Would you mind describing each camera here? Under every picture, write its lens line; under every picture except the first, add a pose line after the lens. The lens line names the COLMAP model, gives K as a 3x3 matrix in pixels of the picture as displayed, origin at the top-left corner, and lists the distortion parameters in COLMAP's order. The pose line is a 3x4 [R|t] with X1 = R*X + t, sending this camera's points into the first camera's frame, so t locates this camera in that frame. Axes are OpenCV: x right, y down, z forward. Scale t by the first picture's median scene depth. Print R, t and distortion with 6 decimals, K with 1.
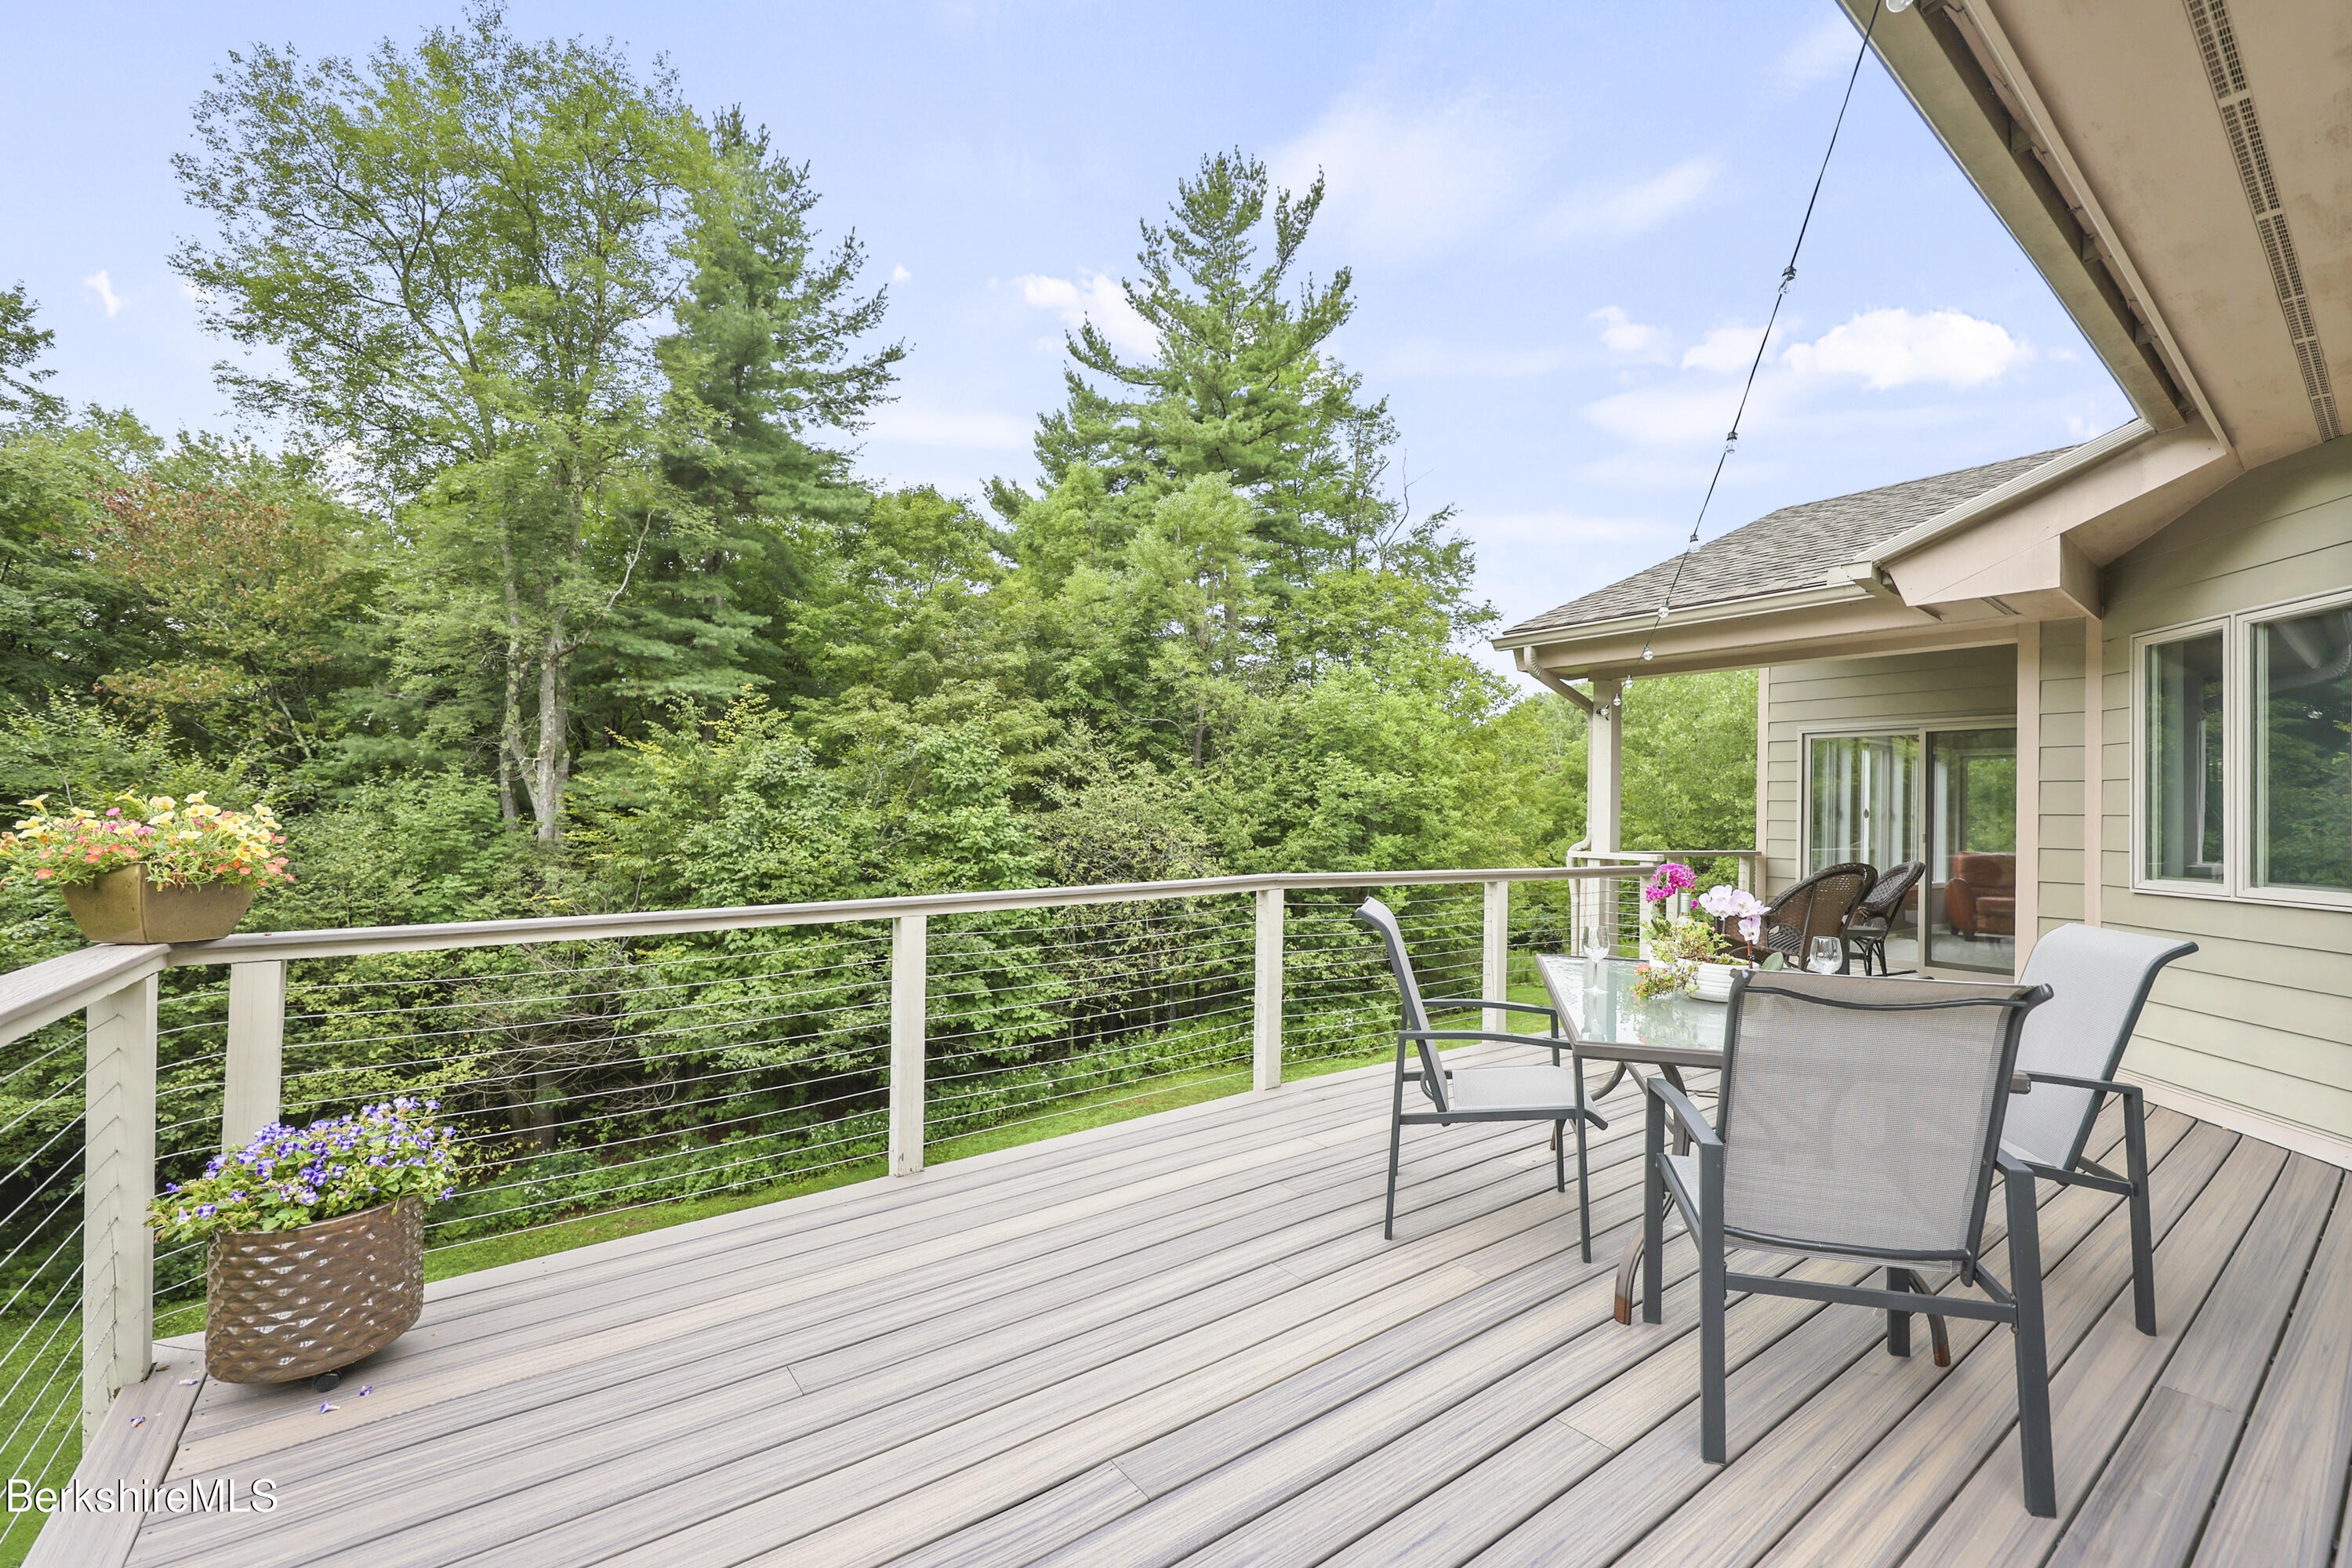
lens RADIAL K [[978.6, 0, 1182.8], [0, 978.6, 793.4], [0, 0, 1]] dist [0.004639, 0.000007]
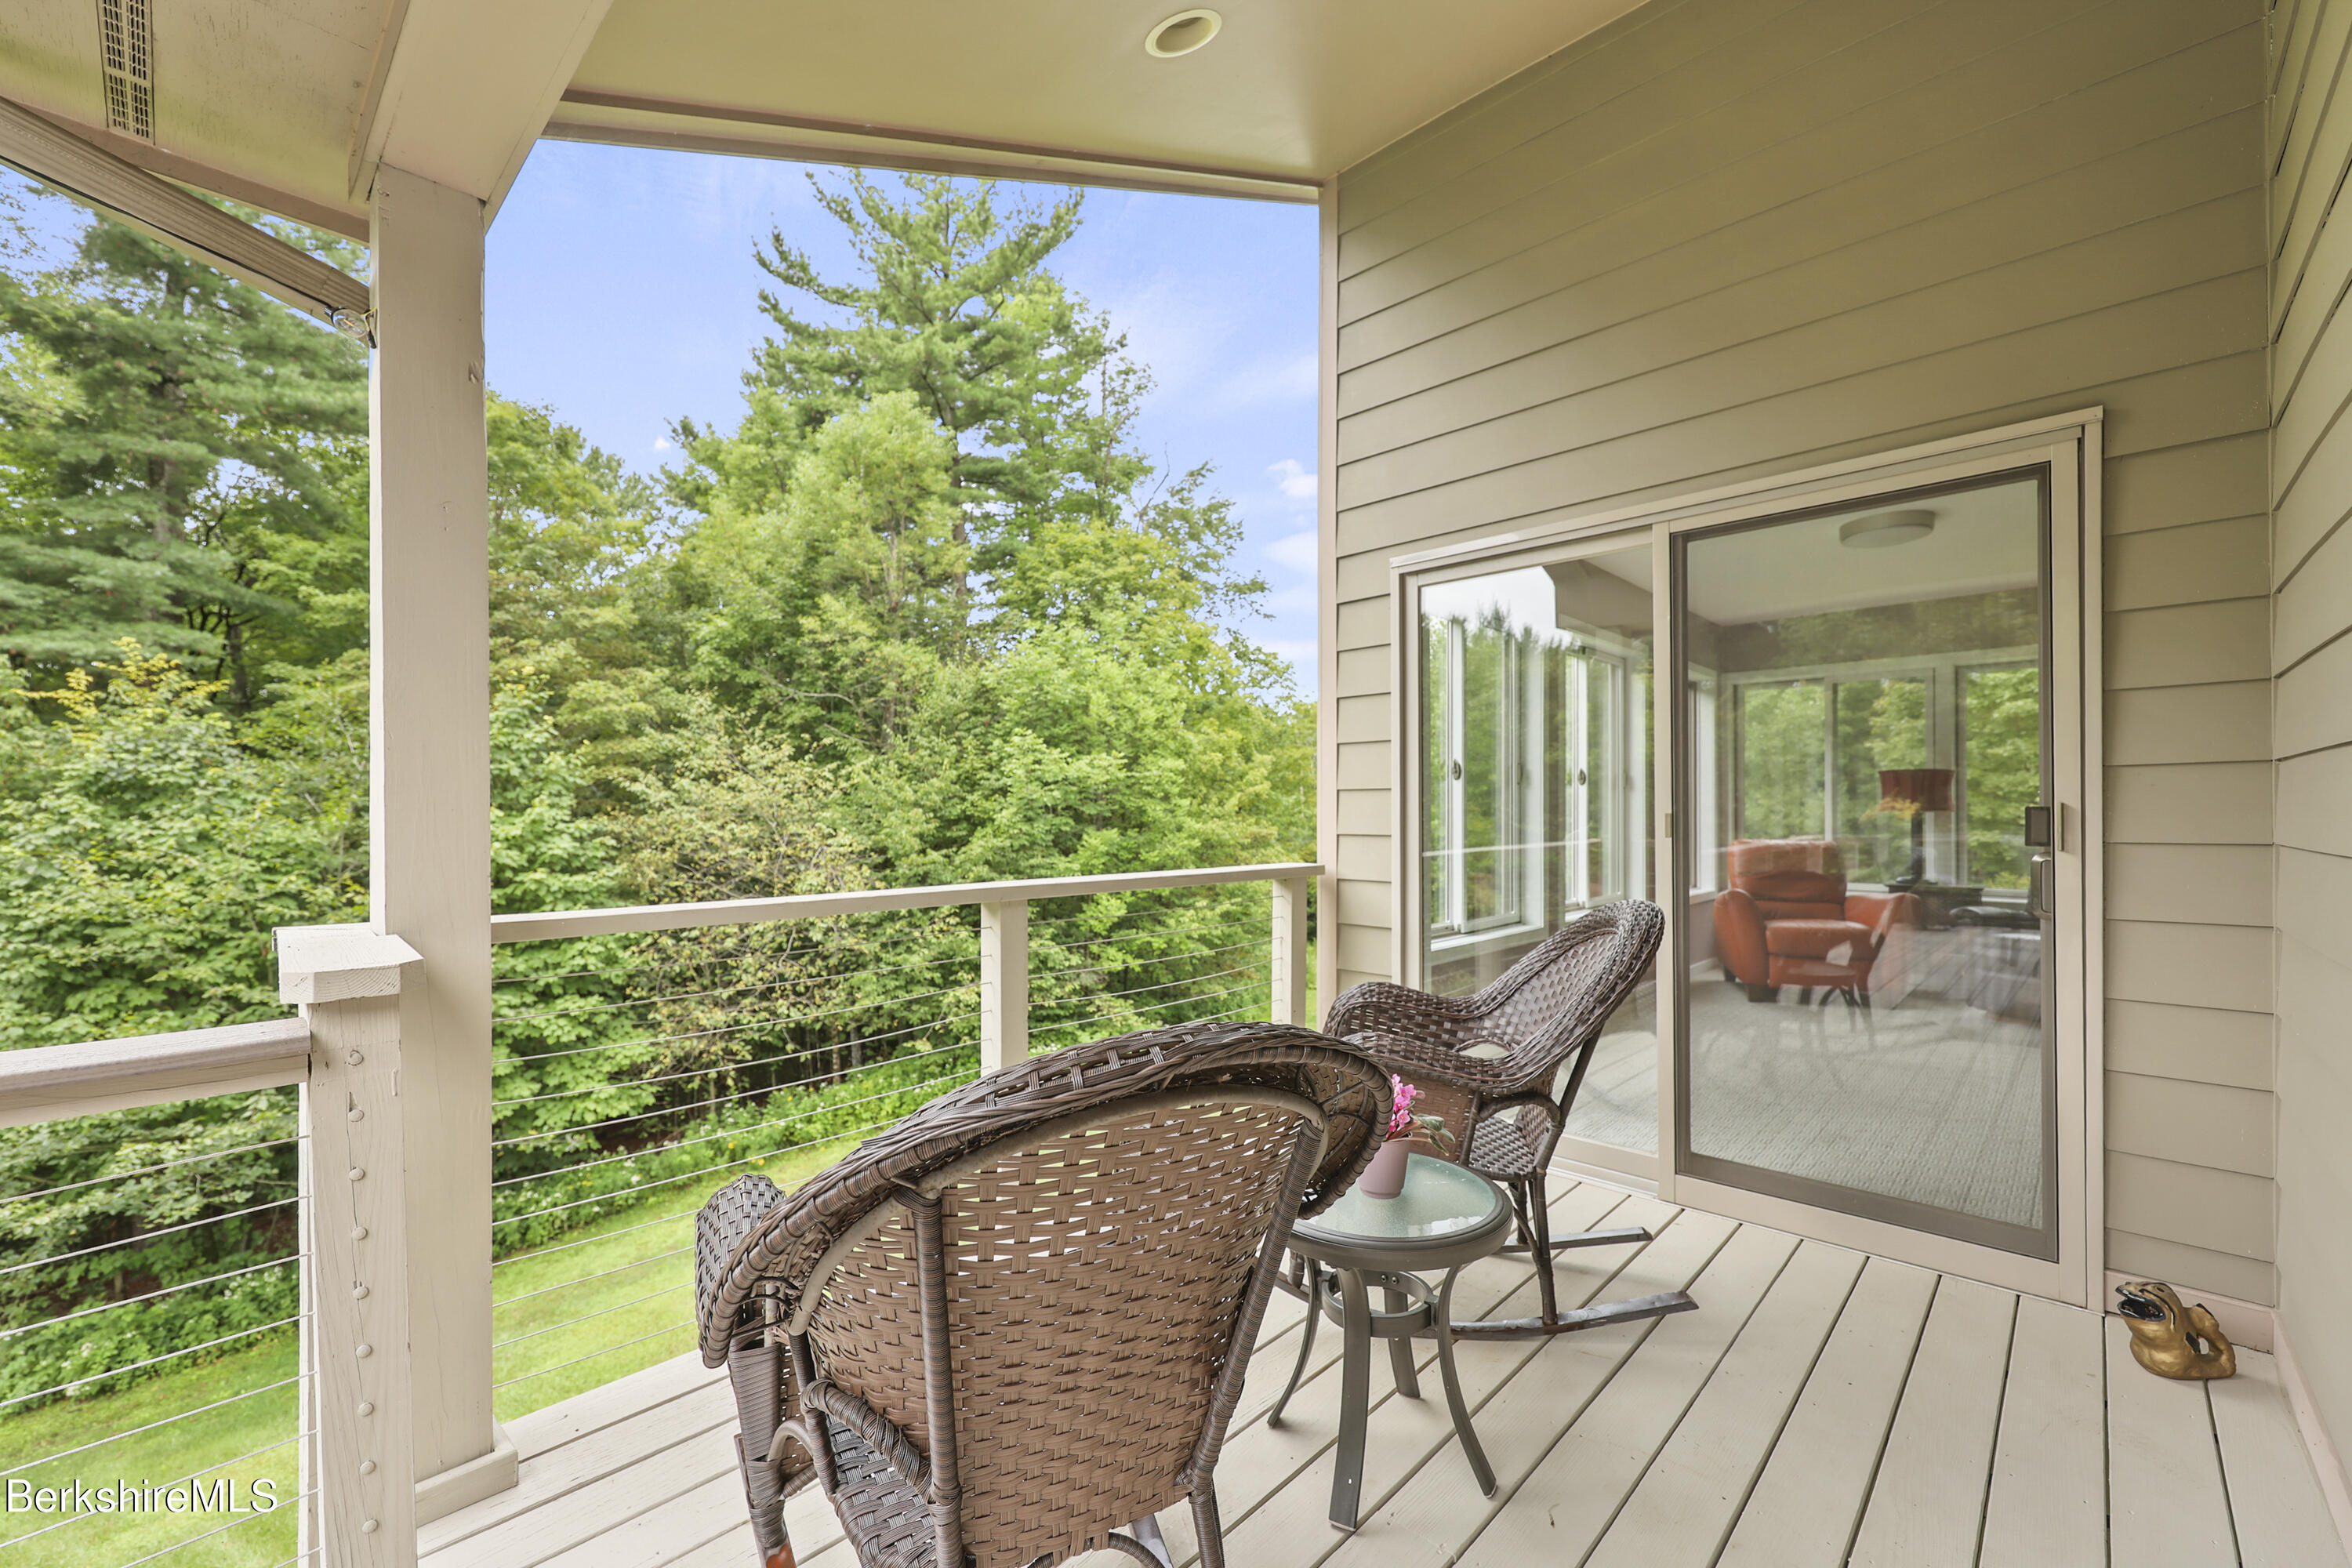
lens RADIAL K [[959.4, 0, 1175.3], [0, 959.4, 805.7], [0, 0, 1]] dist [0.000757, 0.000240]
pose [[0.987640, -0.025942, 0.154576, 0.162677], [0.023297, 0.999550, 0.018899, 0.008772], [-0.154997, -0.015064, 0.987800, 0.211859]]
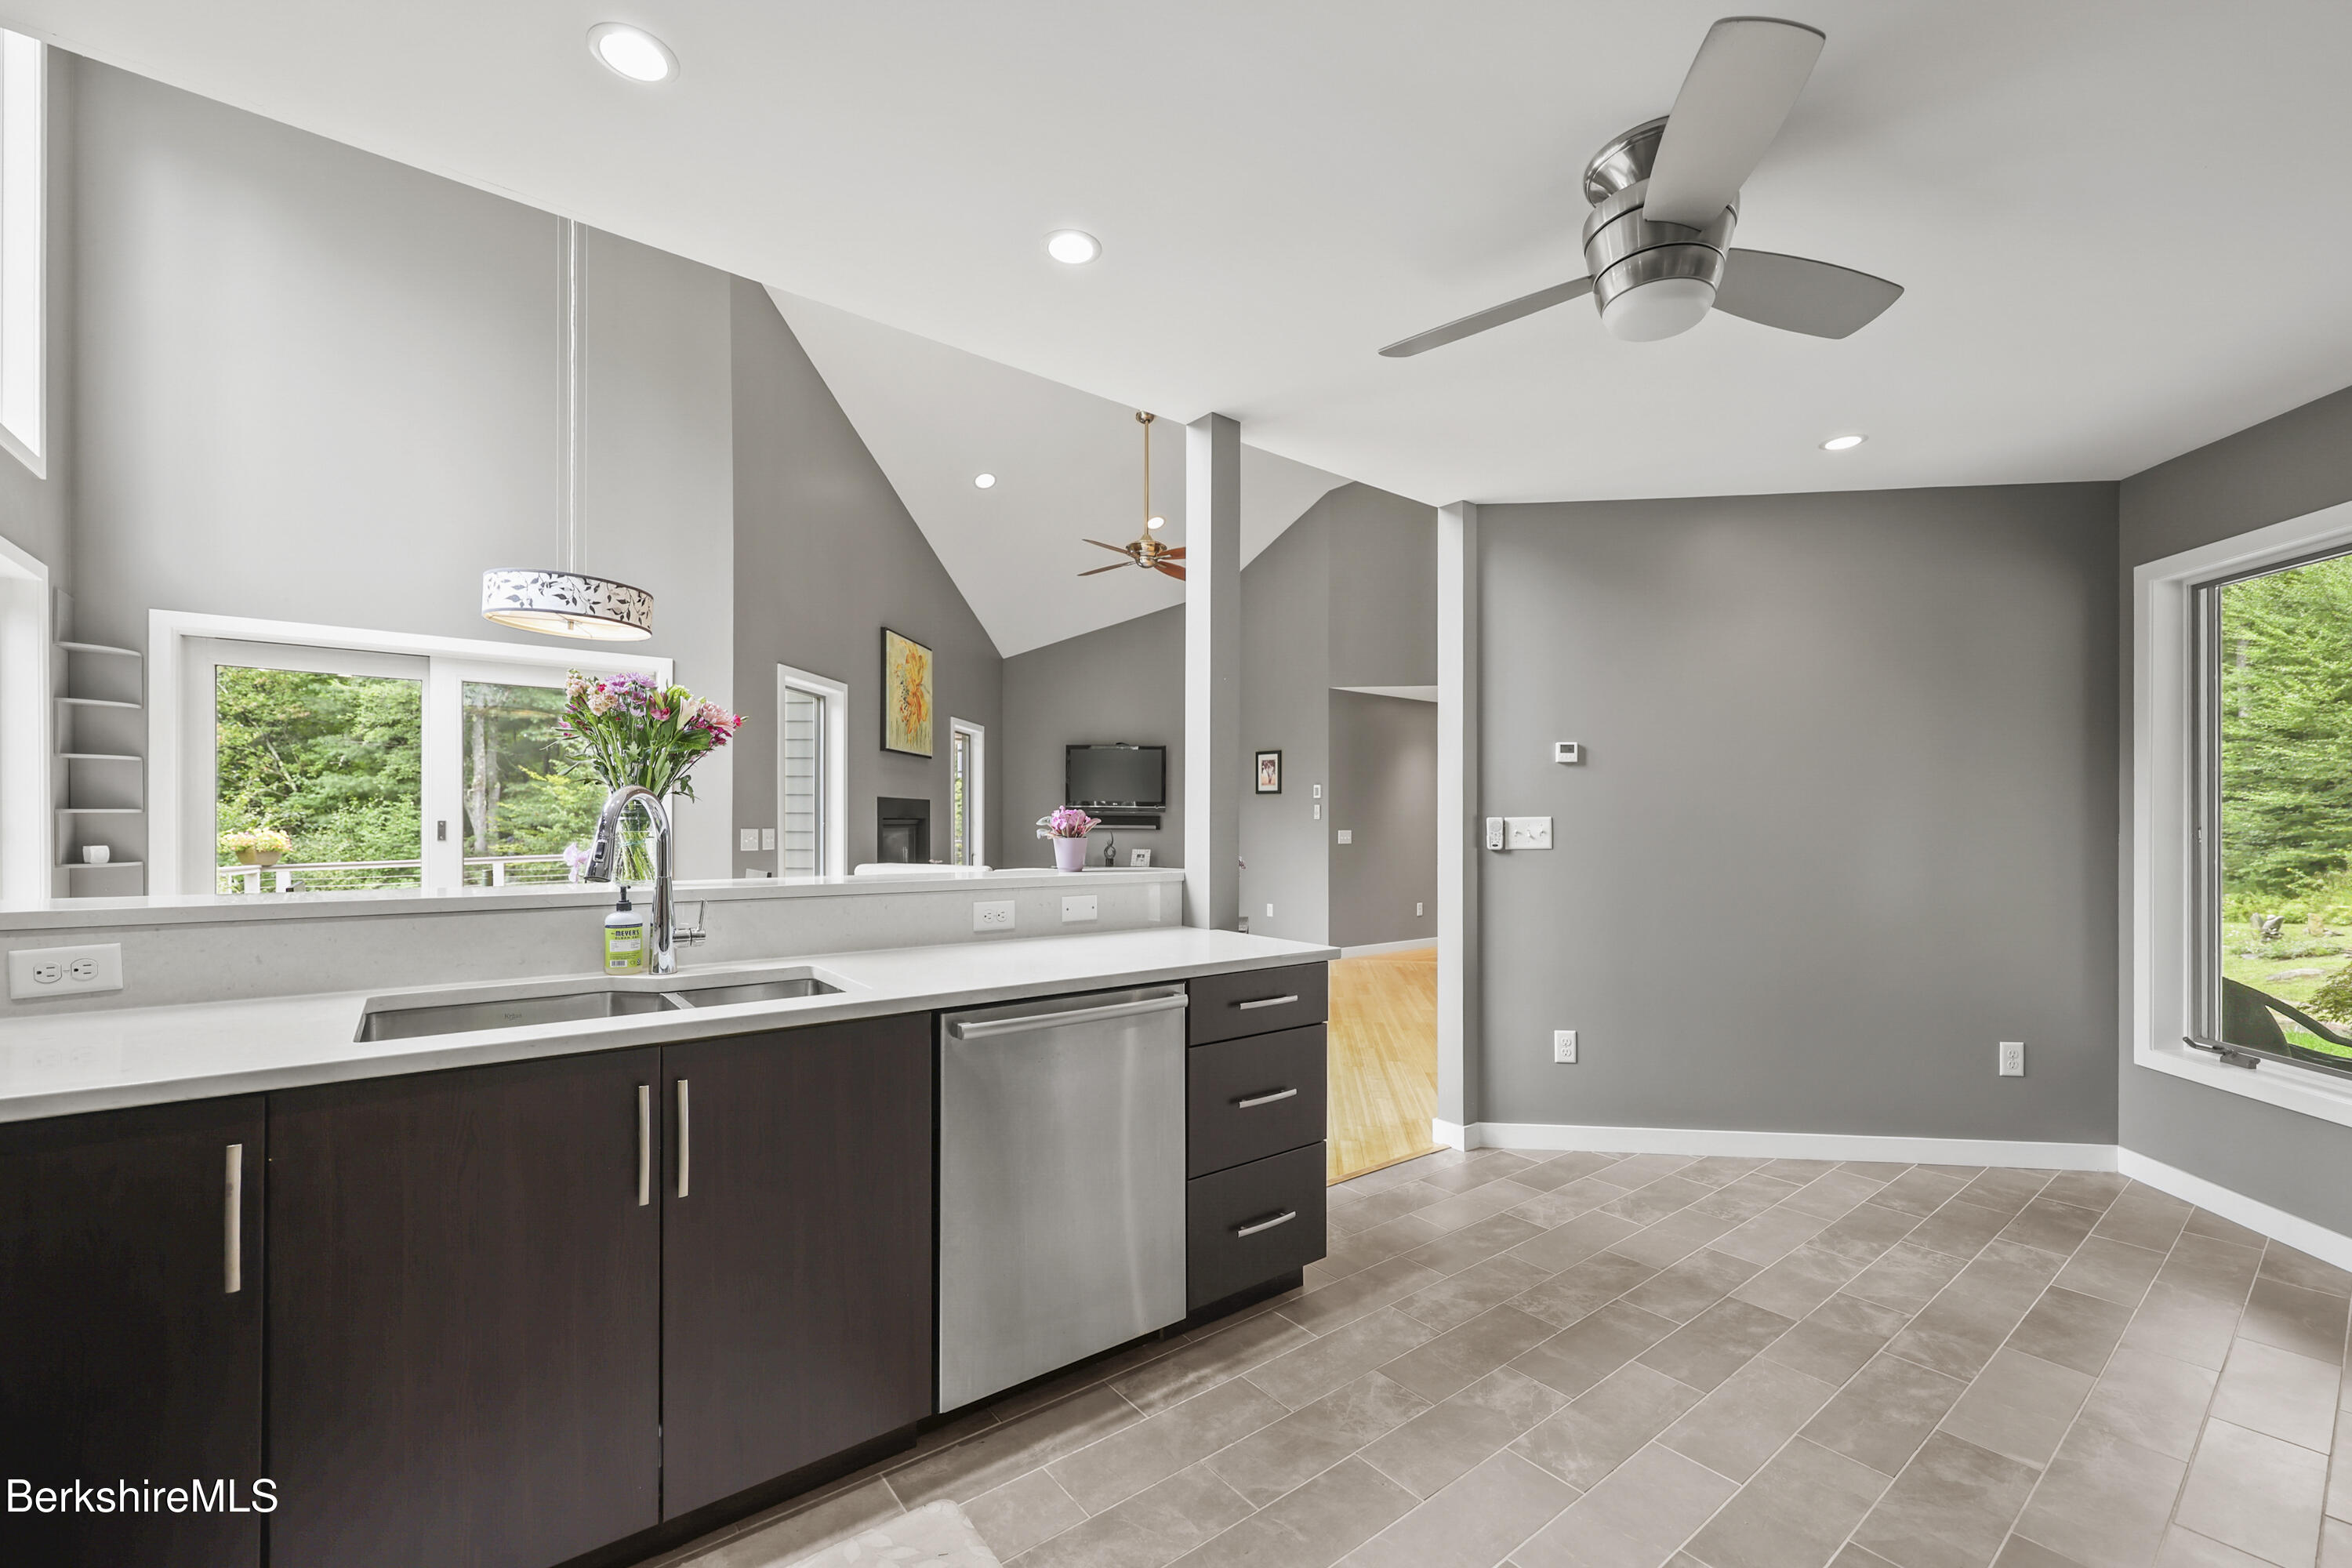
lens RADIAL K [[966.4, 0, 1190.3], [0, 966.4, 819.6], [0, 0, 1]] dist [-0.001374, -0.000047]
pose [[0.999617, -0.019257, 0.019872, 0.258328], [0.018847, 0.999610, 0.020588, -0.004154], [-0.020261, -0.020206, 0.999591, -0.289944]]
